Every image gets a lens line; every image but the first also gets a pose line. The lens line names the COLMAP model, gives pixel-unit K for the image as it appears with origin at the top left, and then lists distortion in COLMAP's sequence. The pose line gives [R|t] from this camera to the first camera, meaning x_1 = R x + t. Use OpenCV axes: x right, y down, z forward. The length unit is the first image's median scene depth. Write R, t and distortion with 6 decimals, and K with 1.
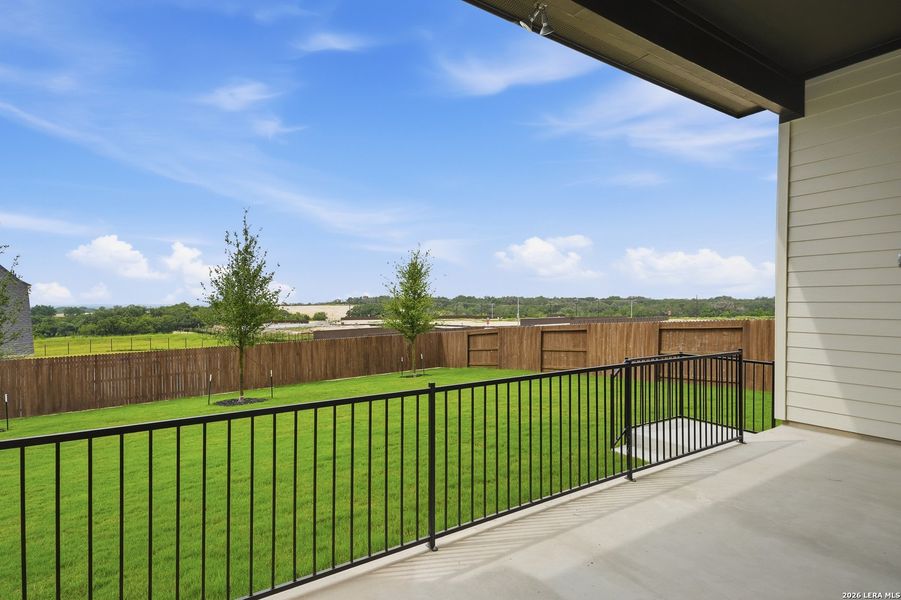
lens RADIAL K [[429.3, 0, 451.4], [0, 429.3, 304.3], [0, 0, 1]] dist [0.021613, 0.000144]
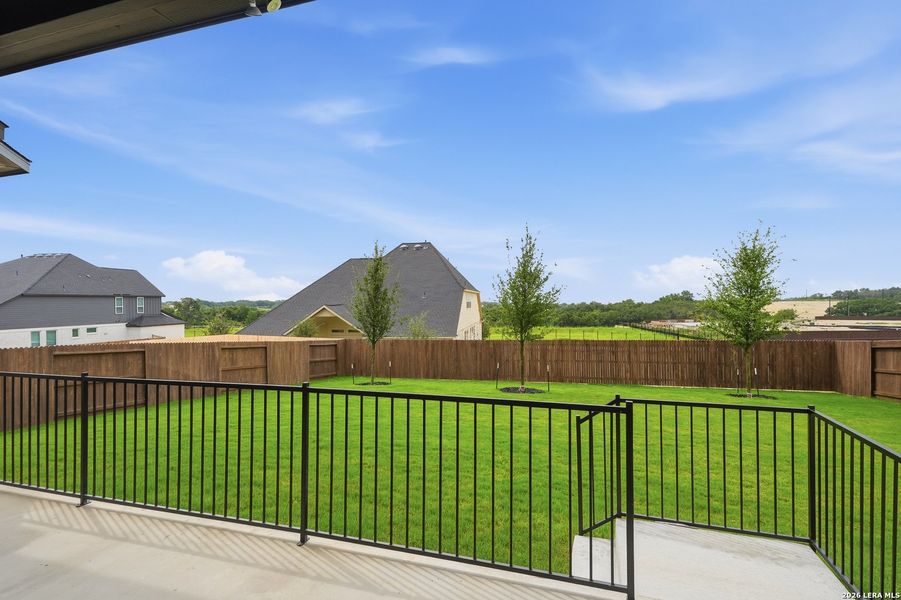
lens RADIAL K [[429.3, 0, 451.4], [0, 429.3, 304.3], [0, 0, 1]] dist [0.021613, 0.000144]
pose [[0.651683, 0.000856, -0.758491, 0.570892], [0.004326, 0.999979, 0.004846, -0.005852], [0.758479, -0.006439, 0.651666, 0.348429]]
